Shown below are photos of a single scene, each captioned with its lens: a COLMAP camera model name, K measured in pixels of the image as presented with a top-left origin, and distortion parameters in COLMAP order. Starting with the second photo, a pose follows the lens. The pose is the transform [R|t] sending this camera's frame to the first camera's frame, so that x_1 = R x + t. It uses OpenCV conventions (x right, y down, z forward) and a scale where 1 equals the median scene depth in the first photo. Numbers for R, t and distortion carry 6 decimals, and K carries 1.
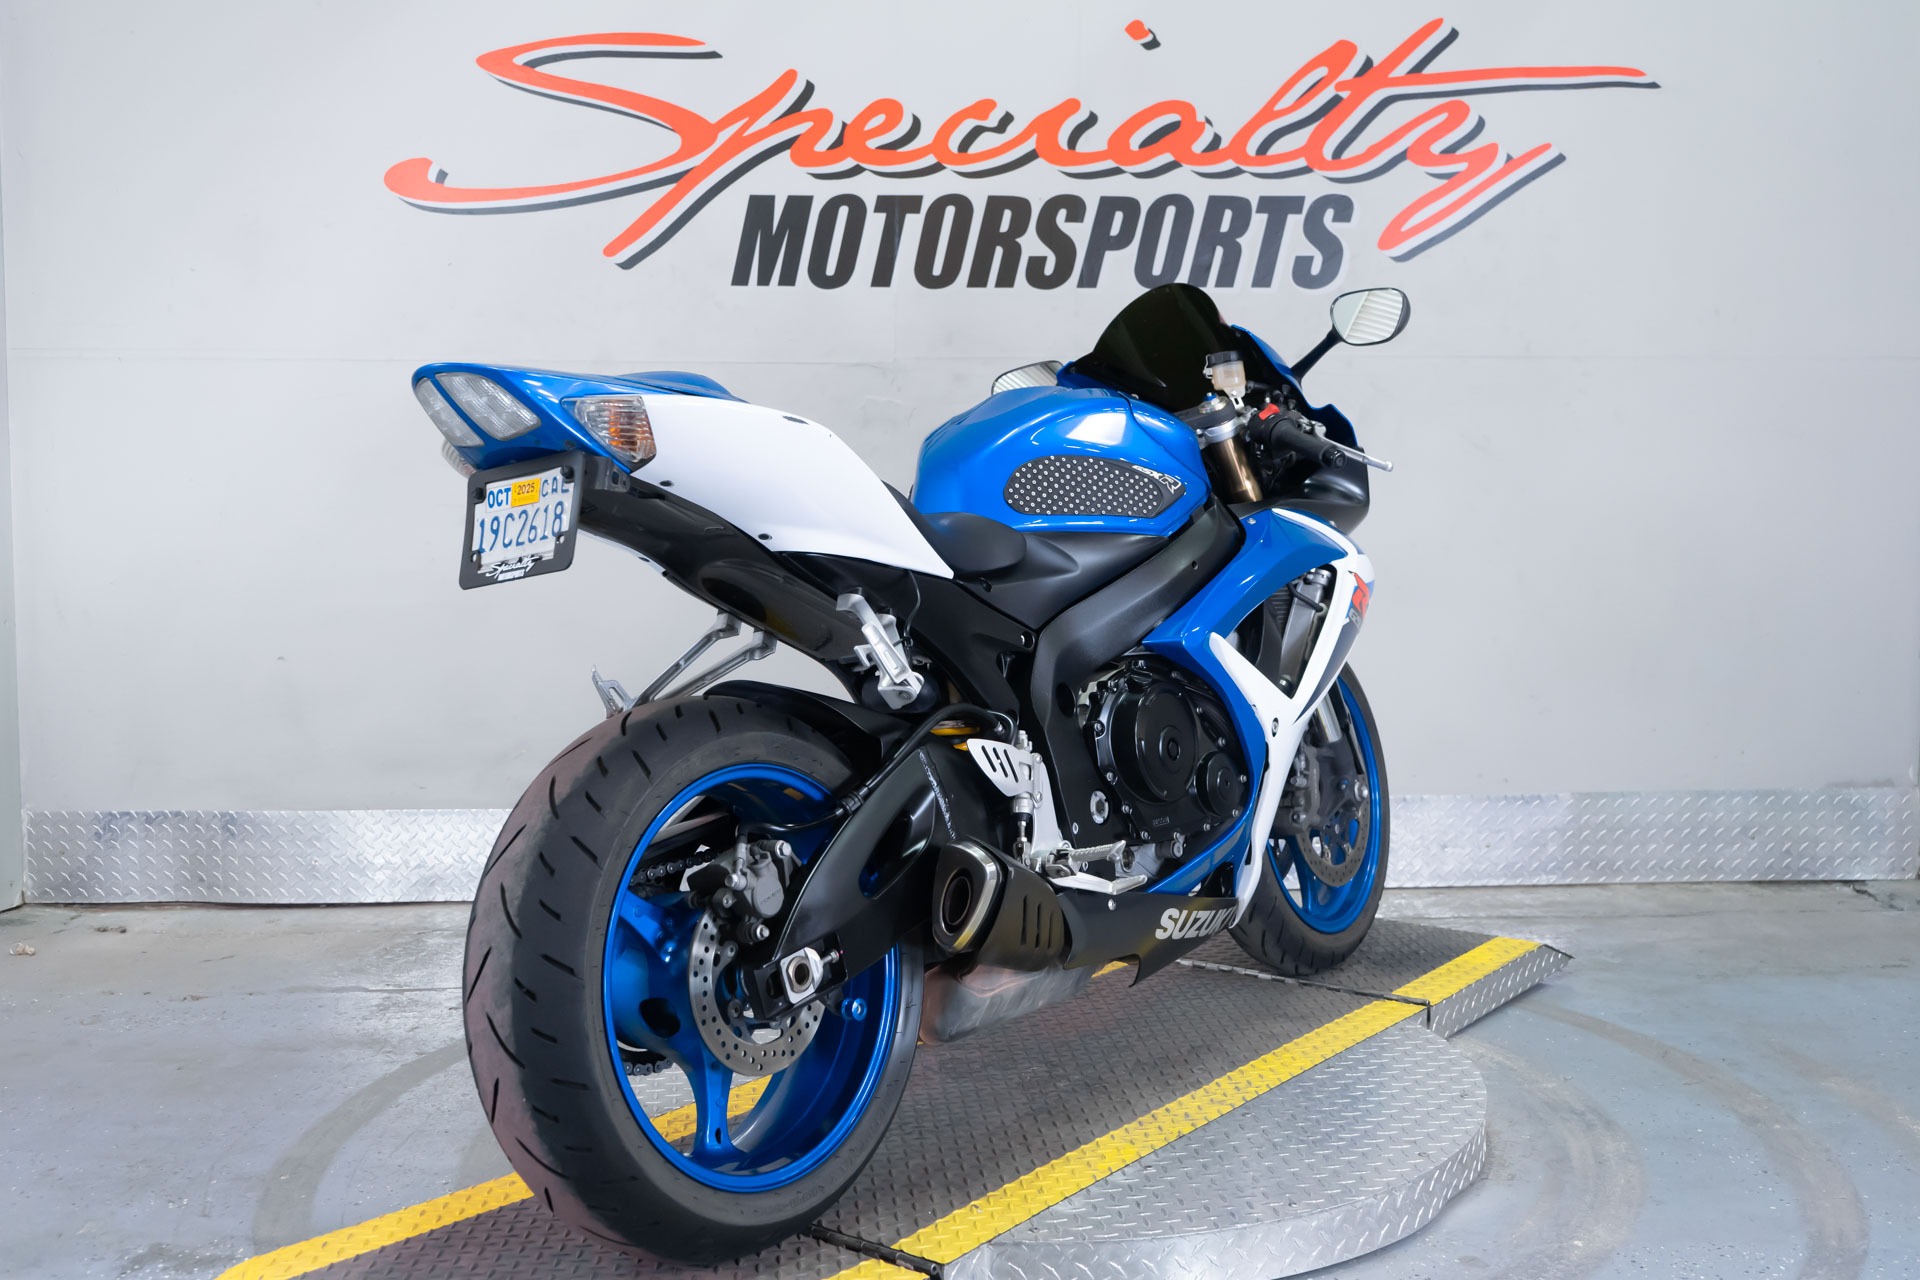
lens RADIAL K [[1979.5, 0, 960.0], [0, 1979.5, 640.0], [0, 0, 1]] dist [0.005325, 0.021748]
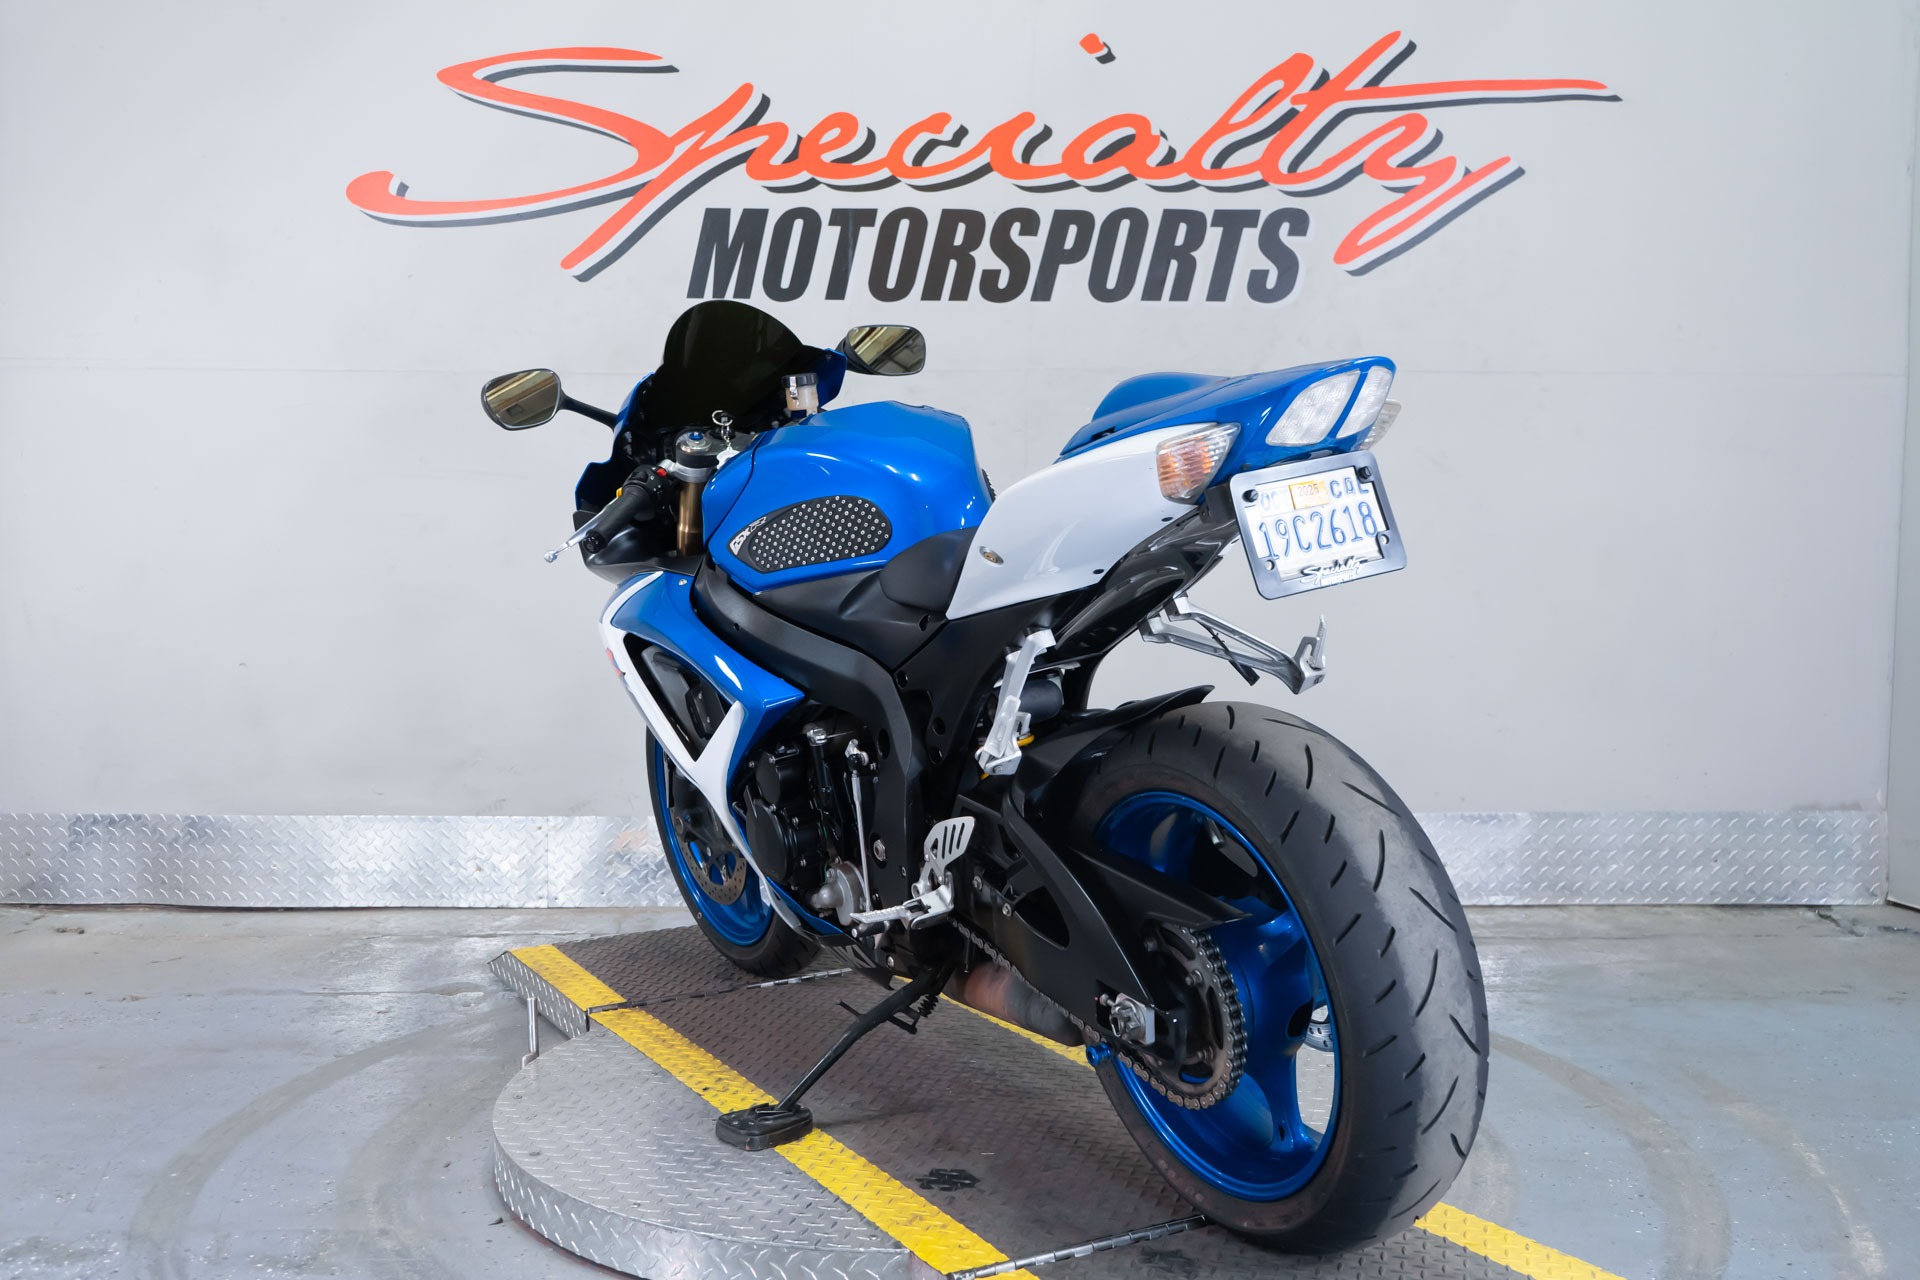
lens RADIAL K [[1999.4, 0, 960.0], [0, 1999.4, 640.0], [0, 0, 1]] dist [0.006833, 0.018409]
pose [[0.999301, 0.008707, -0.036351, 0.061793], [-0.008936, 0.999941, -0.006153, -0.000299], [0.036296, 0.006474, 0.999320, -0.009054]]
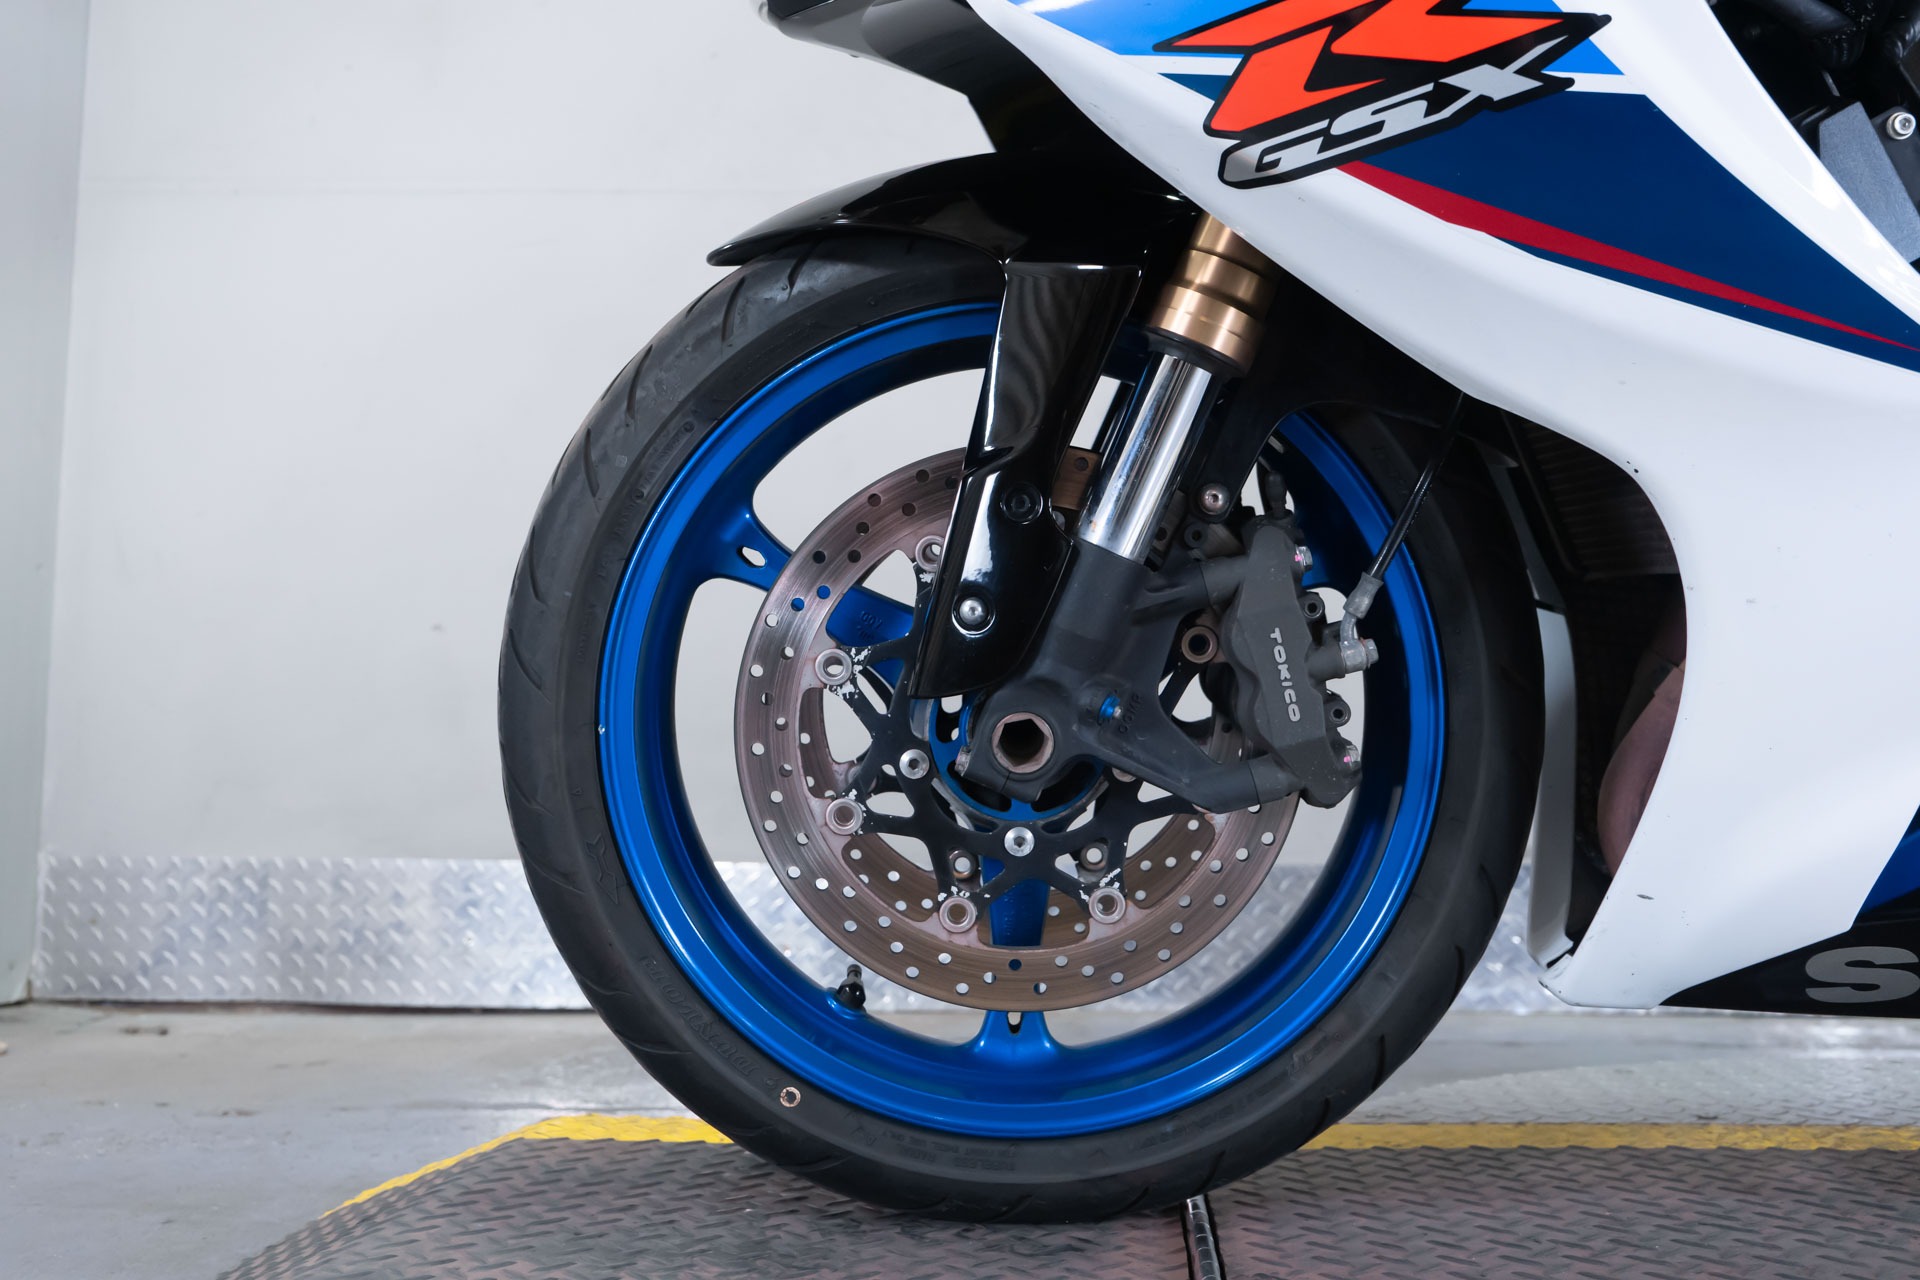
lens RADIAL K [[1801.4, 0, 960.0], [0, 1801.4, 640.0], [0, 0, 1]] dist [-0.009558, 0.025068]
pose [[0.998348, 0.007411, -0.056978, -0.135657], [-0.016482, 0.986912, -0.160415, 0.108841], [0.055043, 0.161089, 0.985404, 0.422997]]
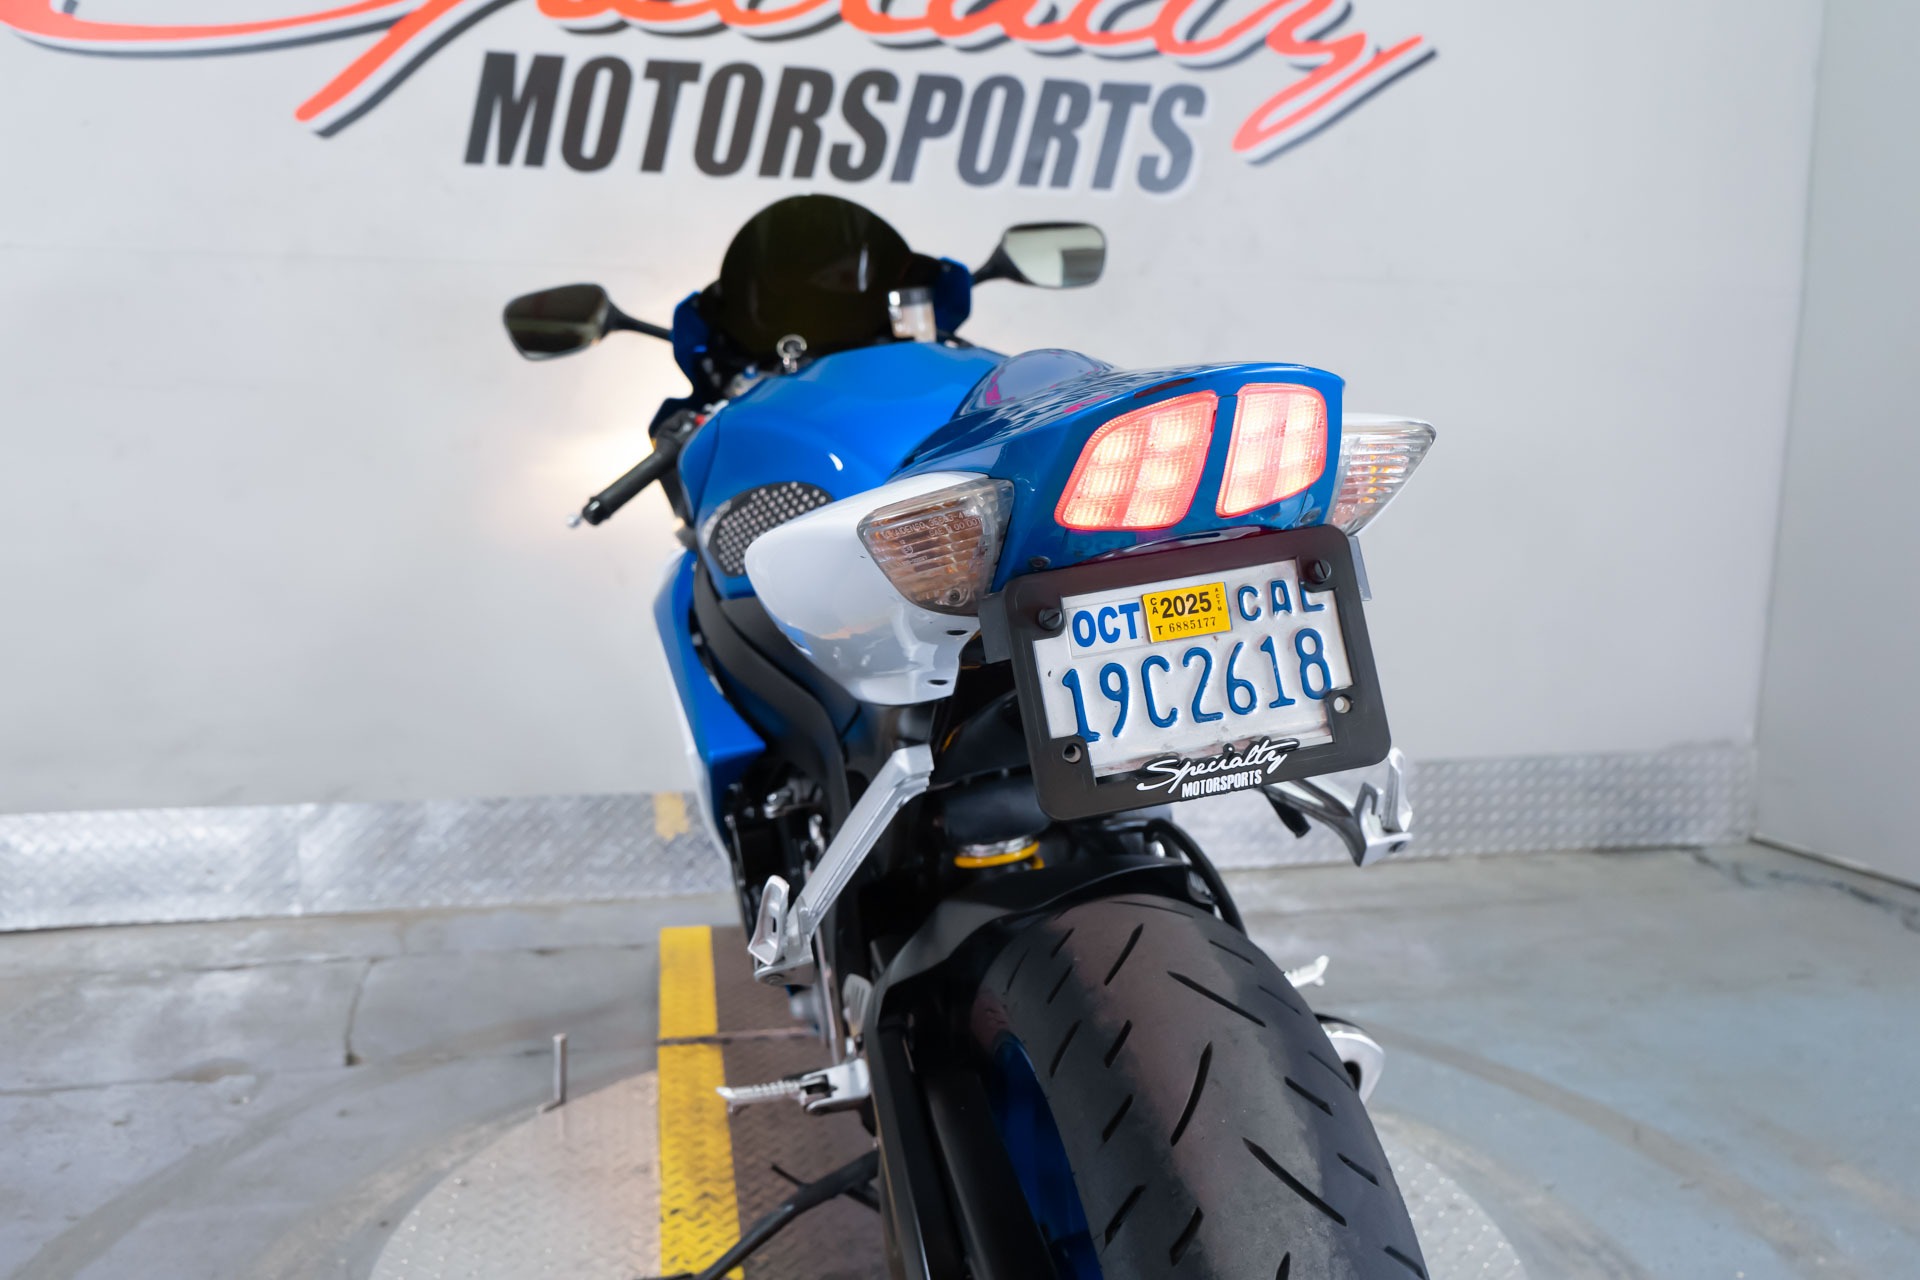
lens RADIAL K [[1801.4, 0, 960.0], [0, 1801.4, 640.0], [0, 0, 1]] dist [-0.009558, 0.025068]
pose [[0.983789, -0.009043, 0.179103, -0.049726], [-0.006095, 0.996465, 0.083789, -0.049050], [-0.179227, -0.083522, 0.980256, 0.231104]]
